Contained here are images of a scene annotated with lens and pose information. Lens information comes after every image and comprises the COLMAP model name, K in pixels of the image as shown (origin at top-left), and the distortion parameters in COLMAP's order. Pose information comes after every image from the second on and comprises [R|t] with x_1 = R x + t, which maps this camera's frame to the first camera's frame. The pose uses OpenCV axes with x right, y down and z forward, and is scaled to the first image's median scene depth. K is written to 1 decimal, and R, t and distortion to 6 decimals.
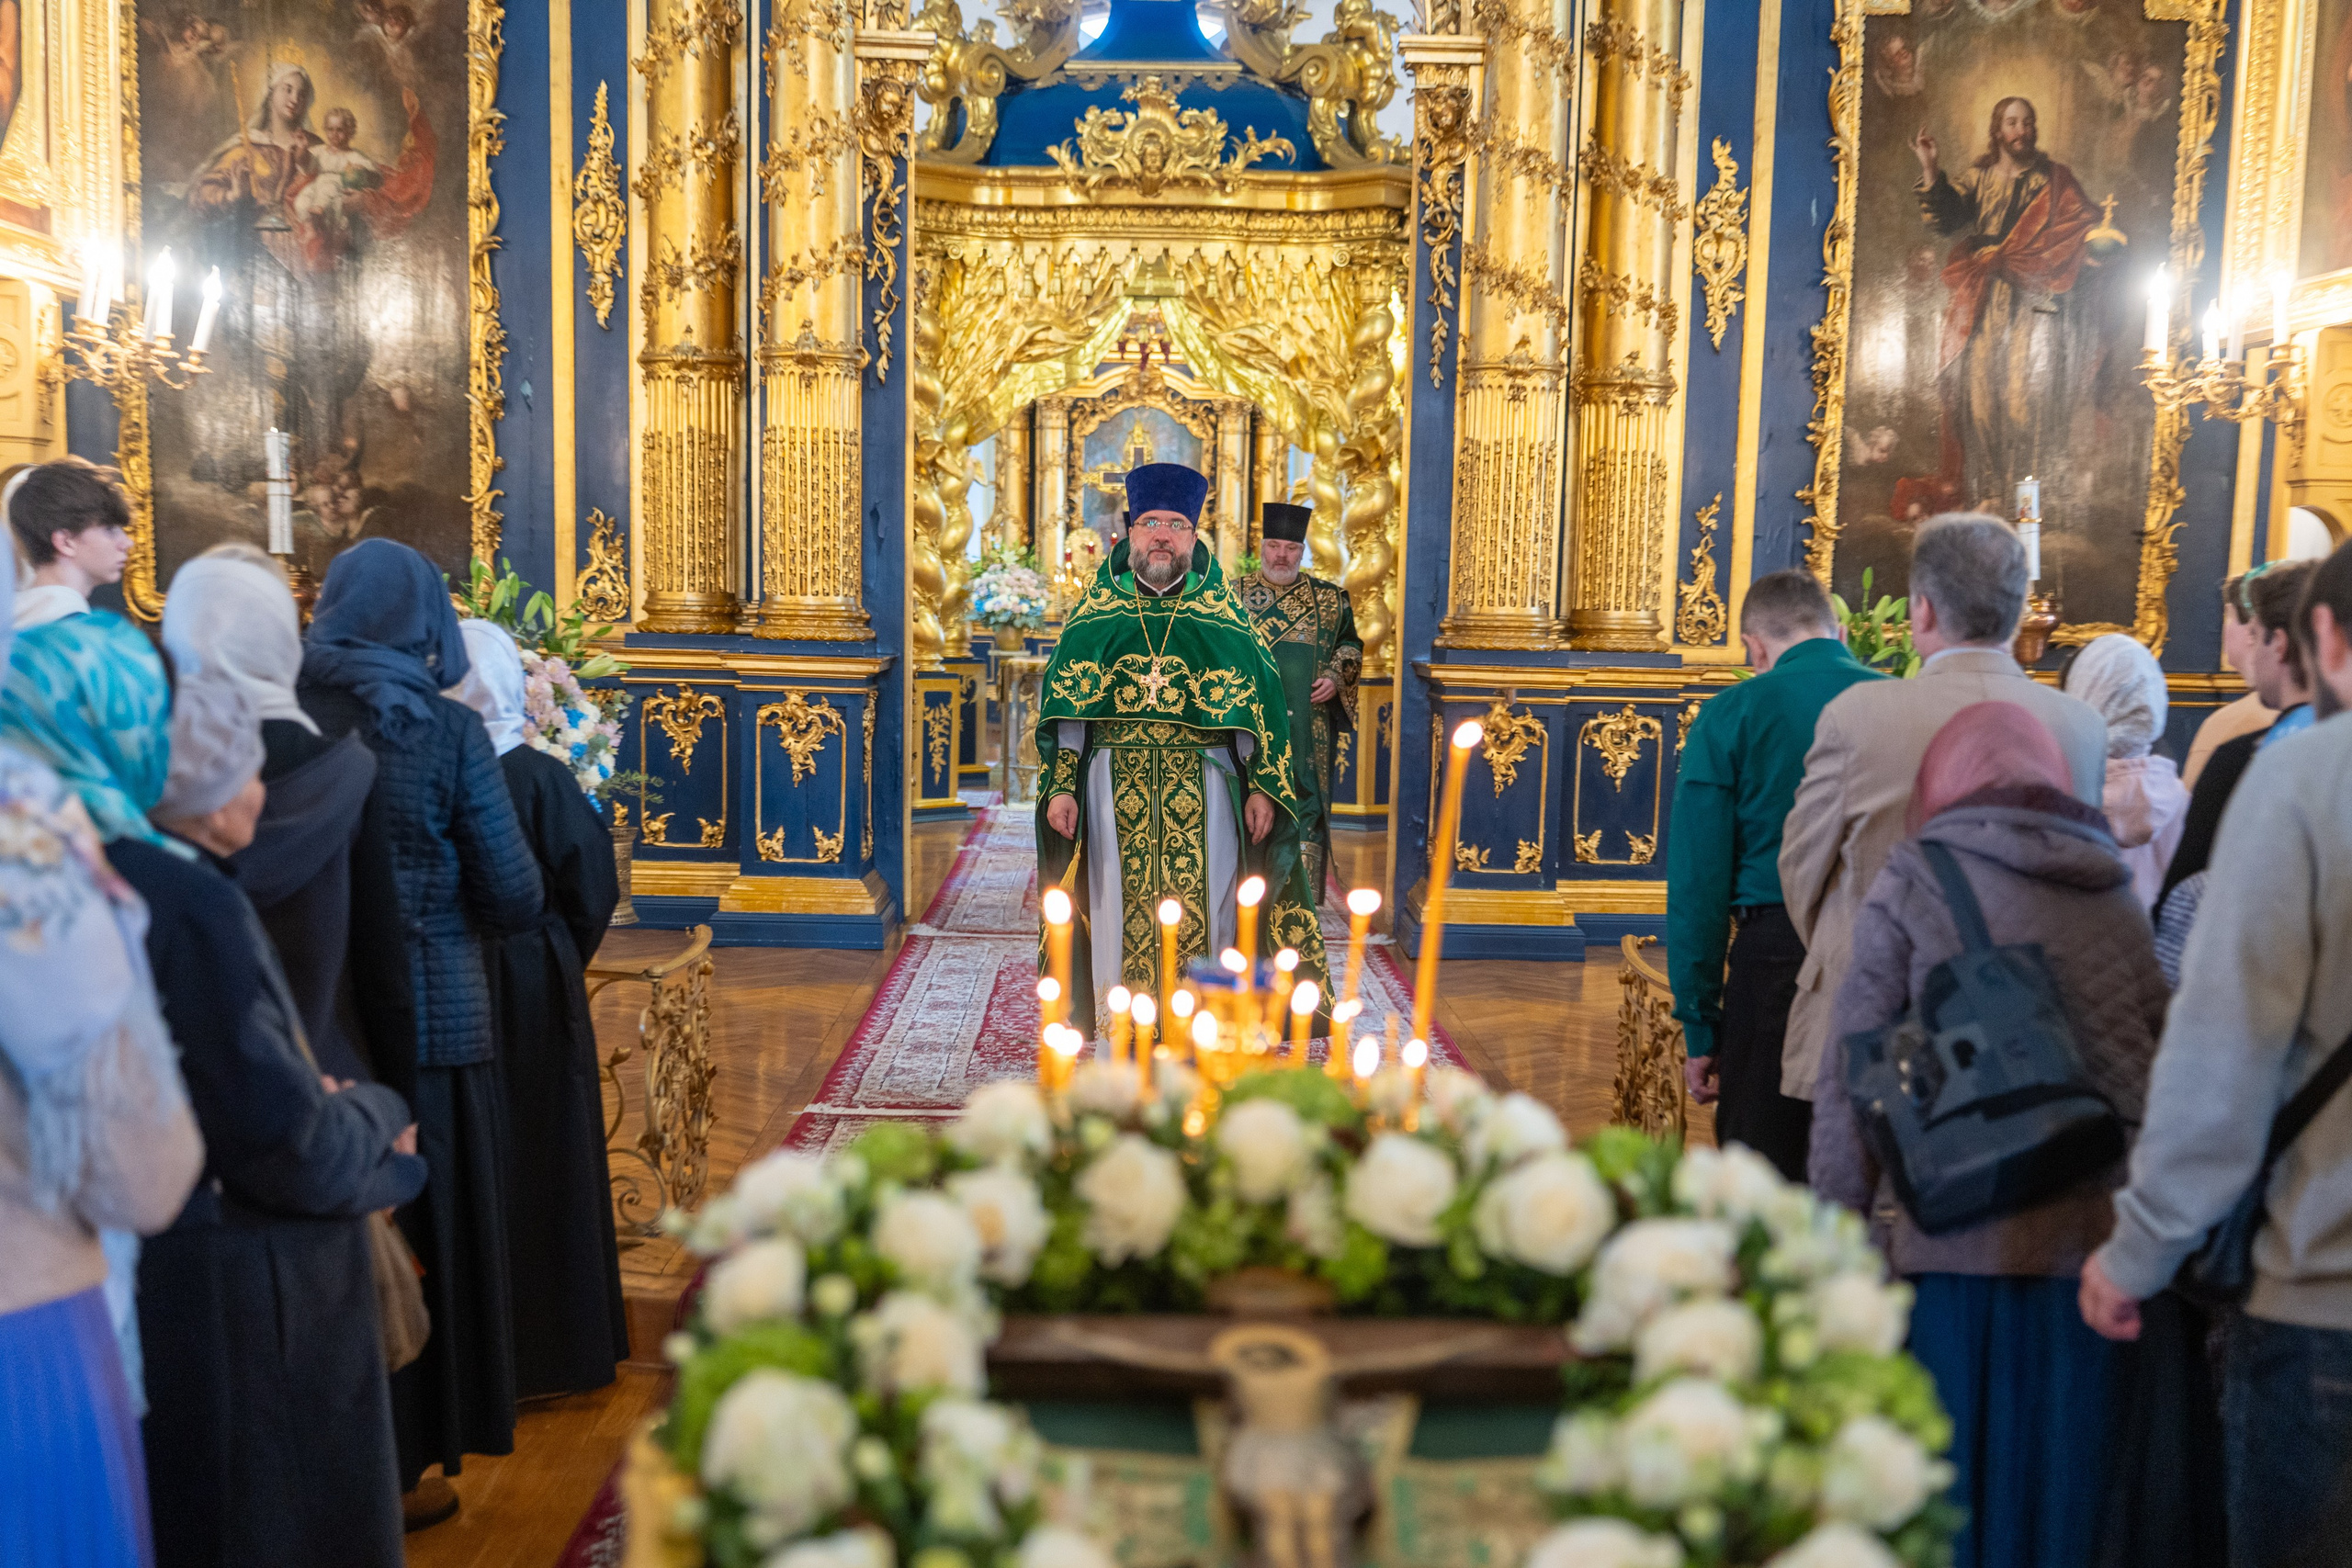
lens RADIAL K [[3177.4, 0, 1177.2], [0, 3177.4, 888.6], [0, 0, 1]] dist [-0.013428, 0.033276]
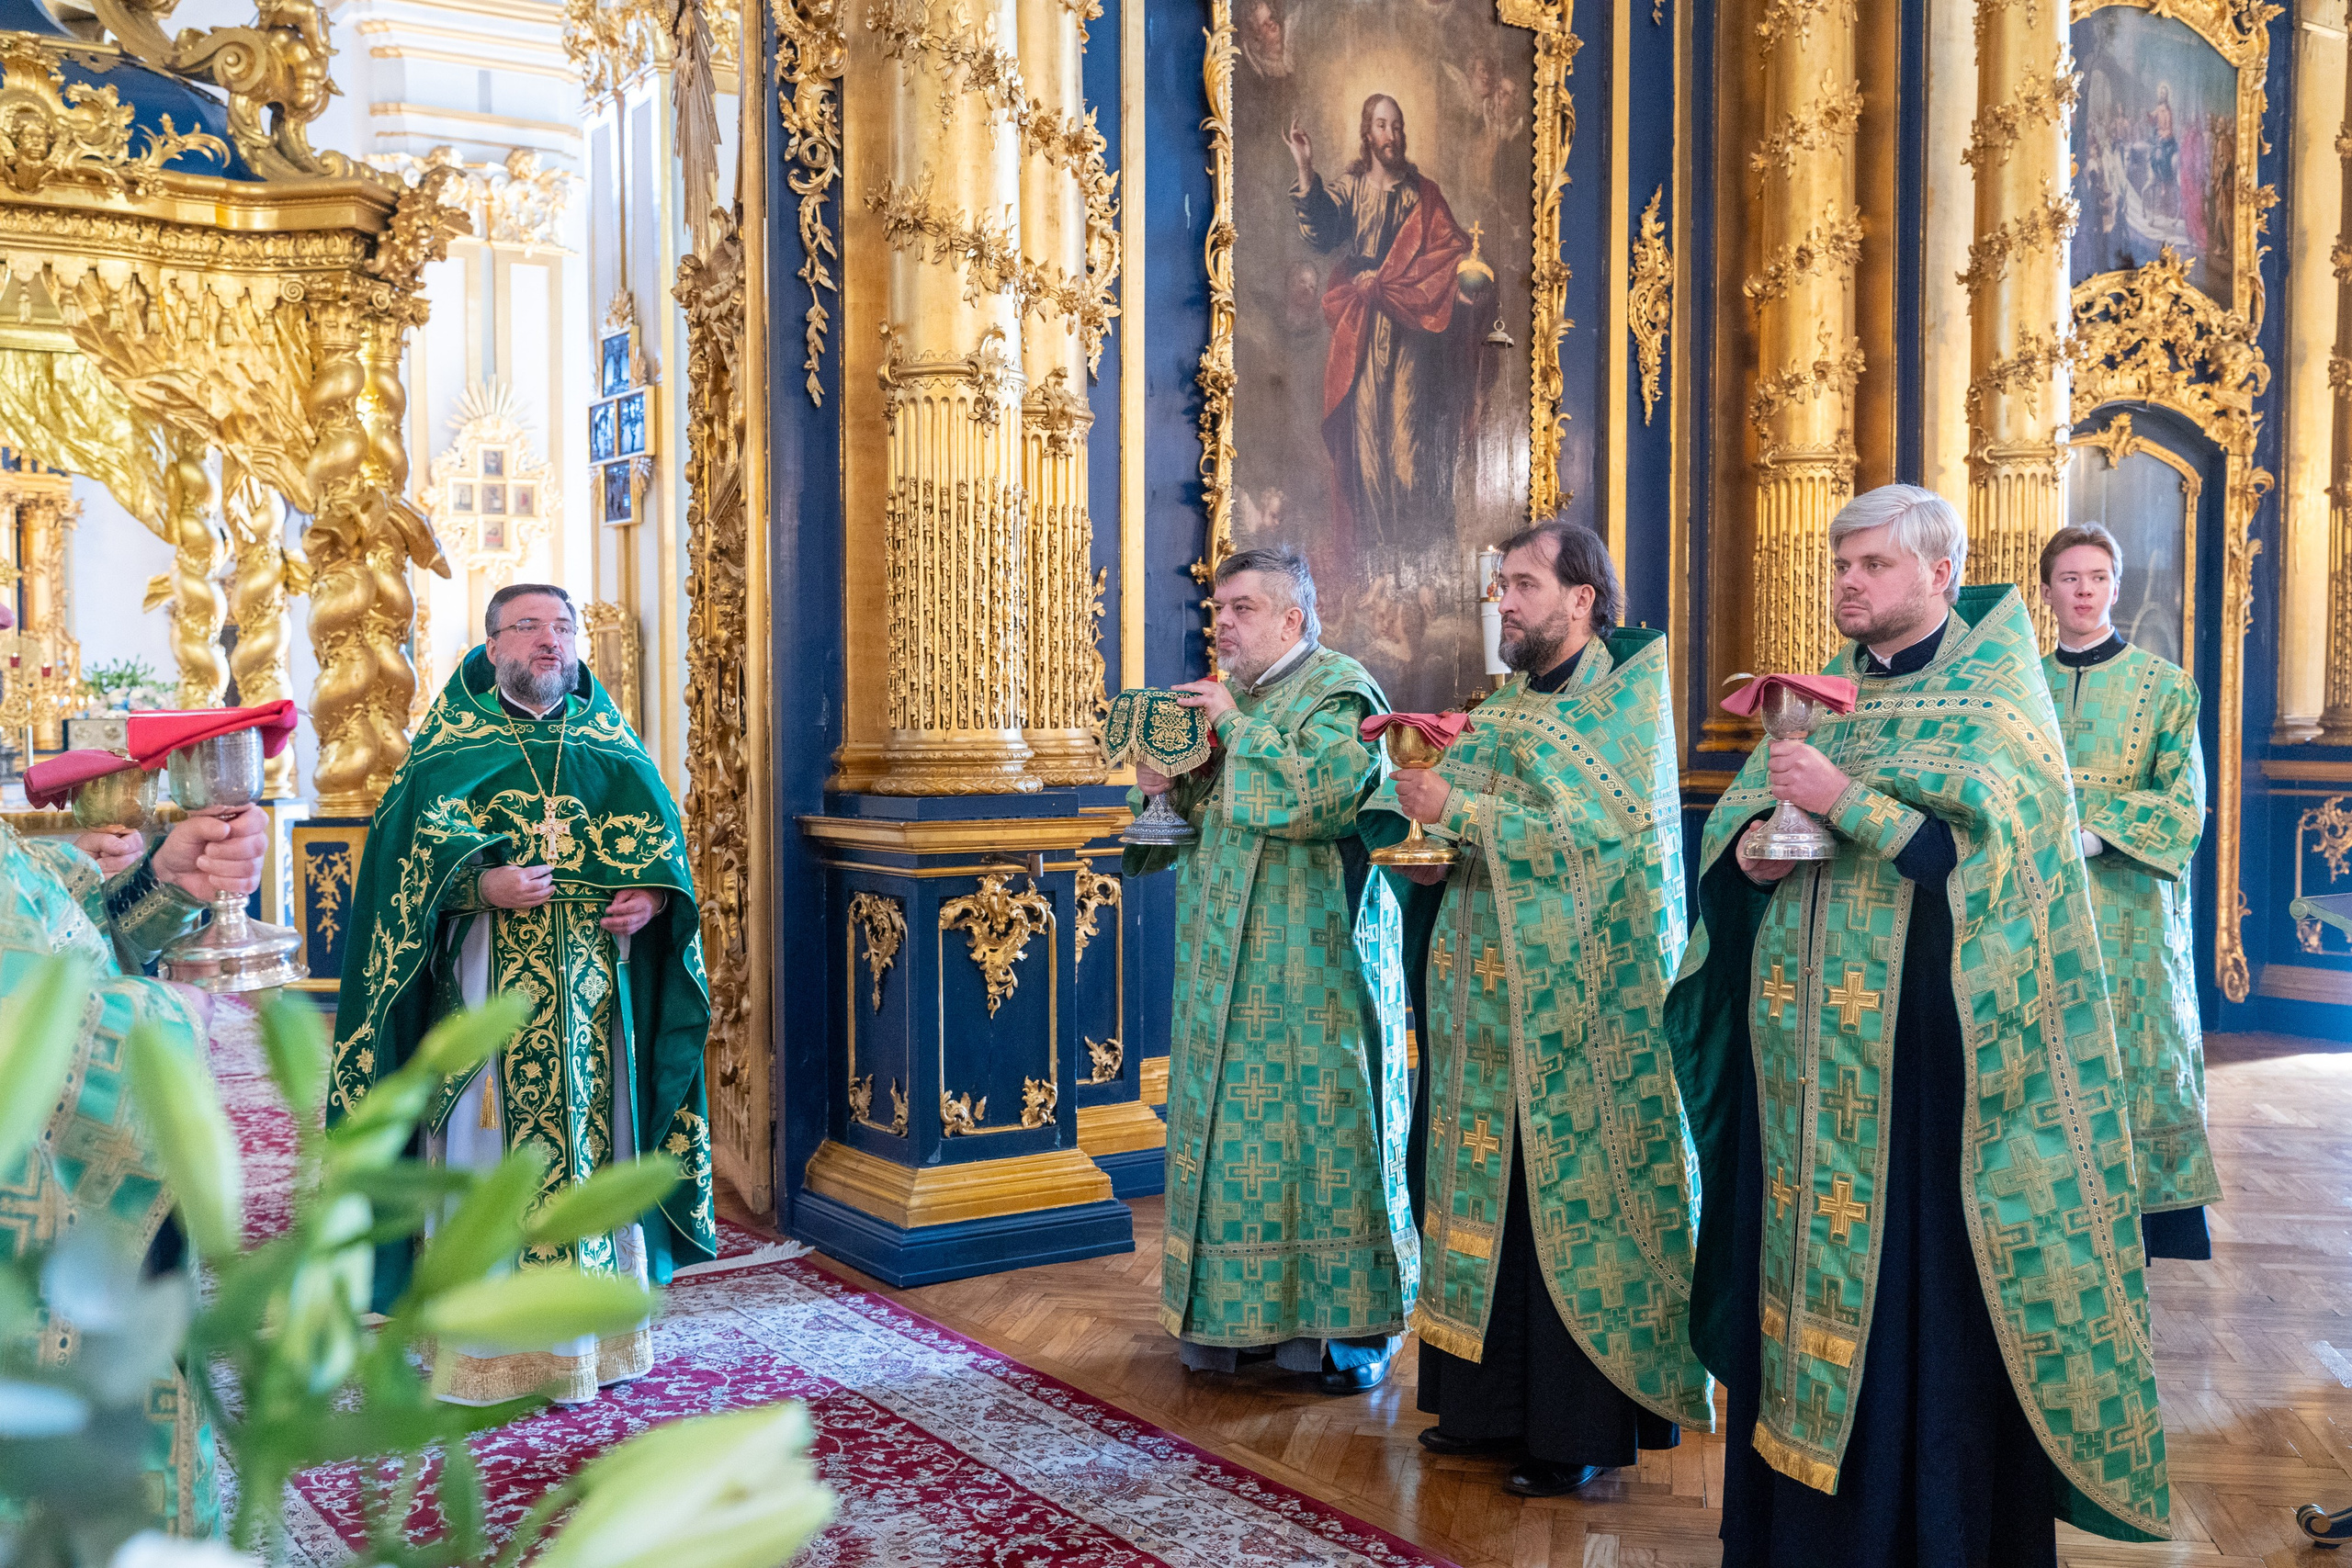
lens RADIAL K [[2365.7, 0, 1180.2], [0, 2365.7, 733.9], [0, 0, 1]] dist [0.009747, 0.009905]
pose [[0.833228, -0.034503, 0.551852, -0.094304], [0.075244, 0.995842, -0.051346, -0.041131], [-0.547786, 0.084307, 0.832360, 0.392449]]
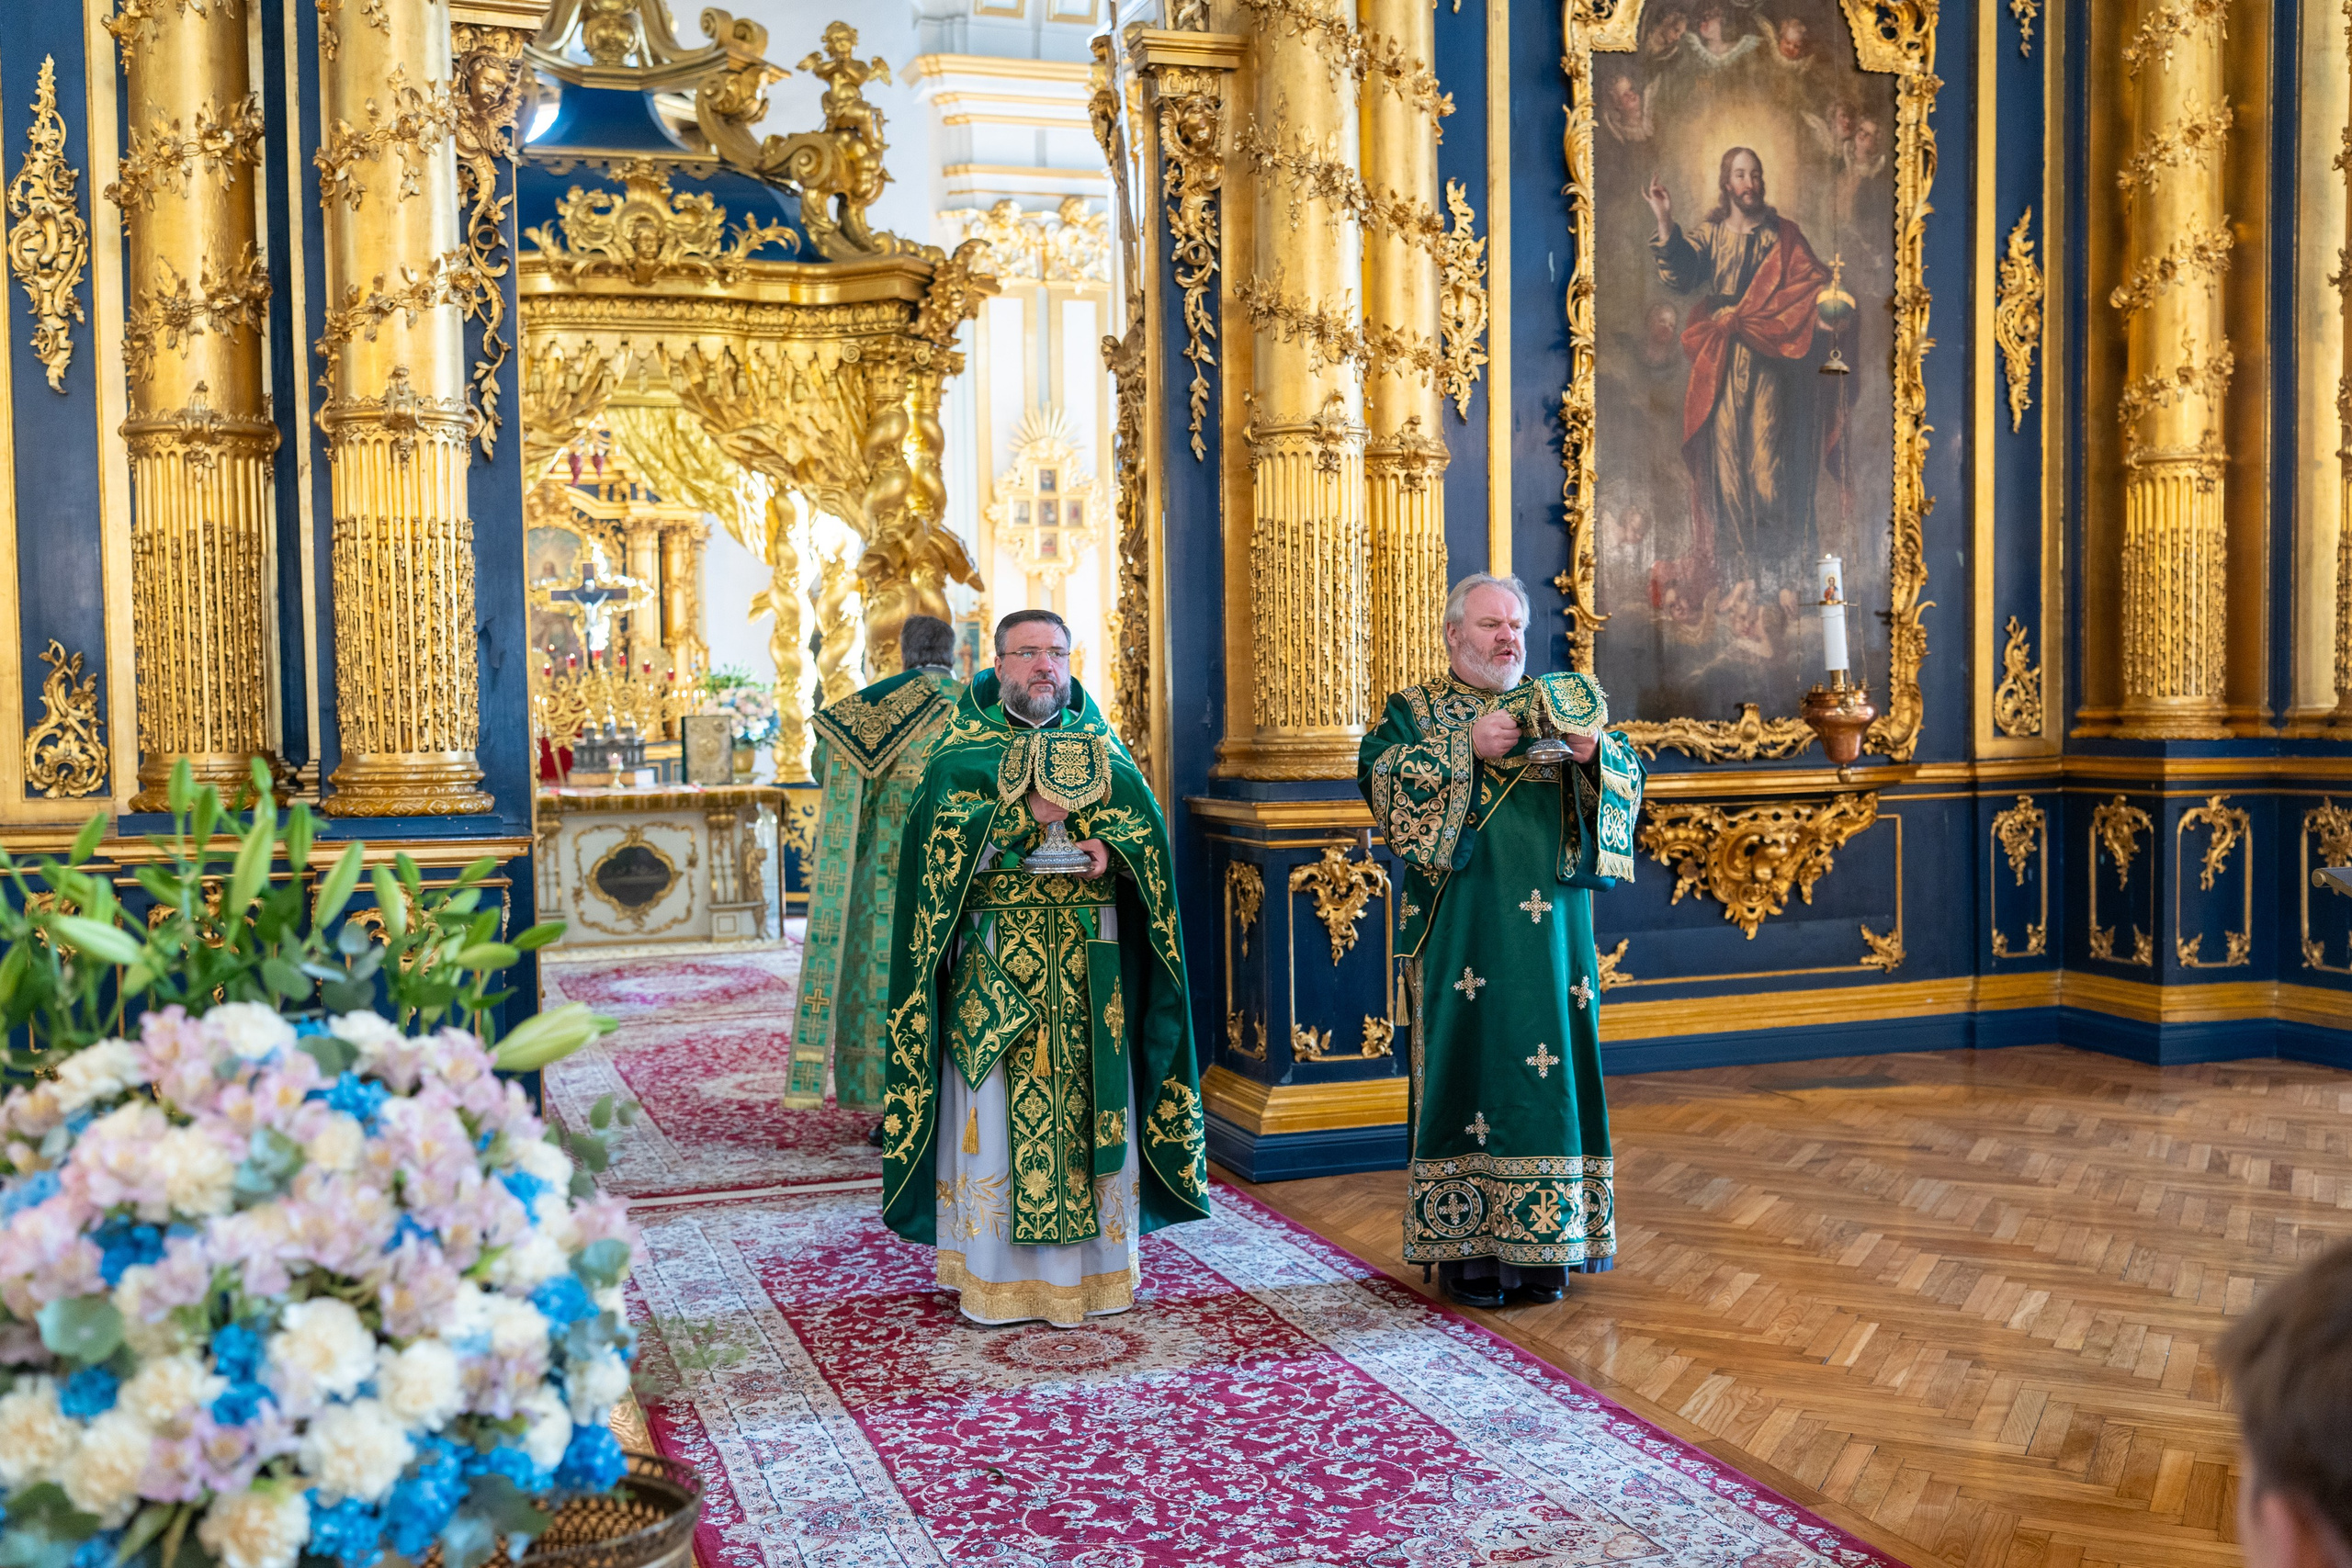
lens RADIAL K [[2404.7, 0, 1207.8], [0, 2404.7, 699.8], [0, 0, 1]] dist [-0.004125, -0.002361]
pose [[0.943450, -0.039385, 0.329167, -0.086863], [0.067804, 0.994853, -0.075303, -0.035849], [-0.324507, 0.093363, 0.941264, 0.304142]]
